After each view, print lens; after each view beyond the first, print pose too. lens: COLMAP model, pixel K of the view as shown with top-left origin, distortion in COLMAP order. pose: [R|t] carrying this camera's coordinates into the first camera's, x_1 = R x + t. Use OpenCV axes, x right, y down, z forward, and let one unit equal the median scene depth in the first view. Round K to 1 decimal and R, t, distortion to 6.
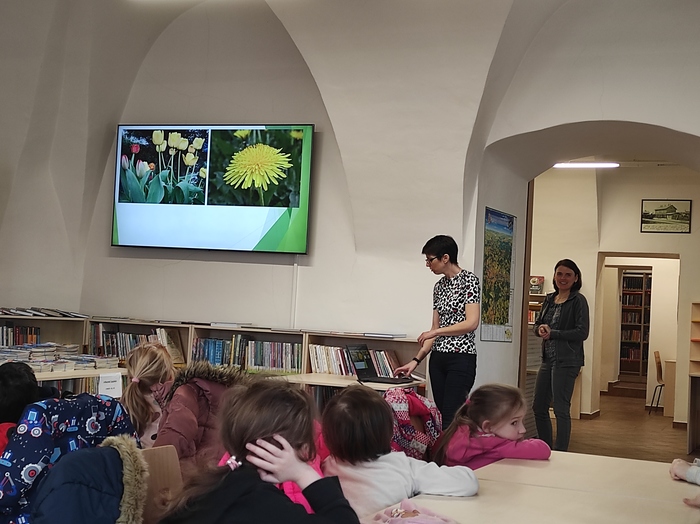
lens RADIAL K [[1046.1, 0, 357.9], [0, 1046.1, 245.9], [0, 0, 1]] dist [0.081405, 0.000000]
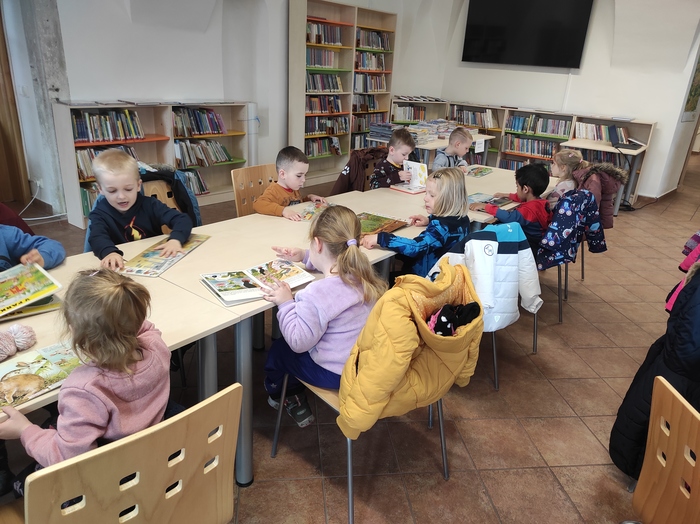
lens RADIAL K [[509.3, 0, 353.6], [0, 509.3, 263.8], [0, 0, 1]] dist [0.054515, -0.046593]
pose [[0.960365, 0.104275, -0.258506, -0.155981], [0.010325, 0.913451, 0.406818, -0.048758], [0.278554, -0.393363, 0.876170, -0.001028]]
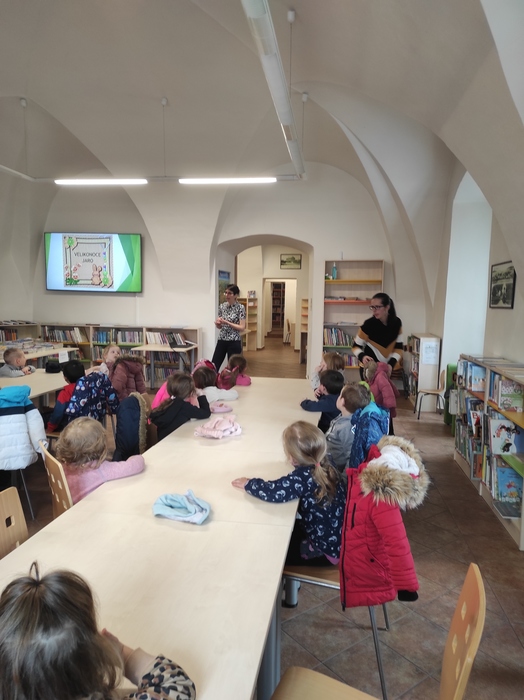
lens RADIAL K [[509.3, 0, 266.1], [0, 509.3, 354.8], [0, 0, 1]] dist [0.054515, -0.046593]
pose [[0.971685, -0.063771, 0.227511, -0.047107], [0.021658, 0.982875, 0.182996, -0.056738], [-0.235285, -0.172887, 0.956426, -0.156526]]
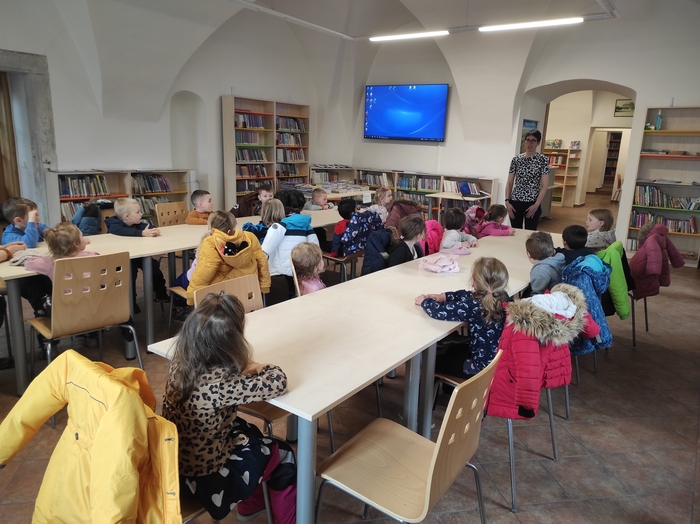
lens RADIAL K [[509.3, 0, 354.7], [0, 509.3, 261.7], [0, 0, 1]] dist [0.054515, -0.046593]
pose [[0.973379, 0.036825, -0.226223, 0.027821], [0.028172, 0.960302, 0.277535, -0.059257], [0.227463, -0.276520, 0.933701, -0.216561]]
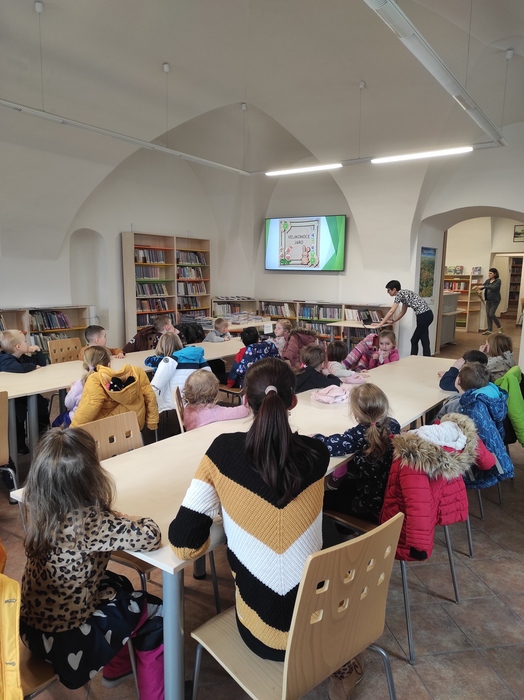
lens RADIAL K [[509.3, 0, 263.6], [0, 509.3, 356.3], [0, 0, 1]] dist [0.054515, -0.046593]
pose [[0.972929, -0.005463, -0.231041, 0.042367], [0.055242, 0.976237, 0.209547, -0.057148], [0.224406, -0.216638, 0.950110, -0.201470]]
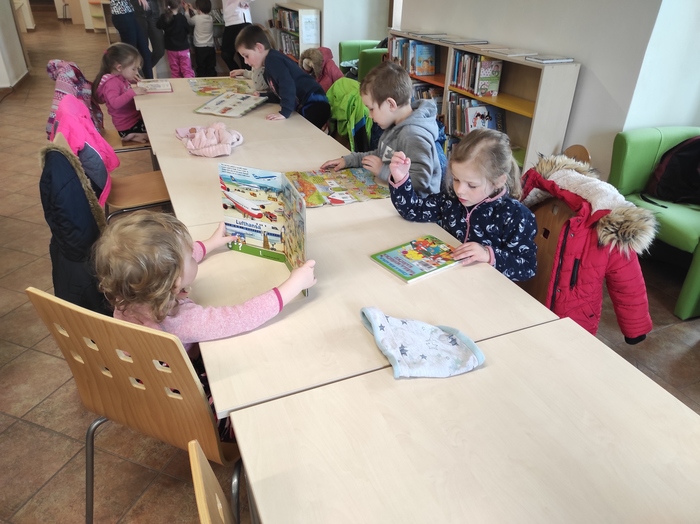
lens RADIAL K [[509.3, 0, 353.7], [0, 509.3, 264.8], [0, 0, 1]] dist [0.054515, -0.046593]
pose [[0.695303, -0.387446, 0.605342, -0.128085], [-0.039598, 0.820324, 0.570527, -0.043699], [-0.717625, -0.420659, 0.555032, 0.006384]]
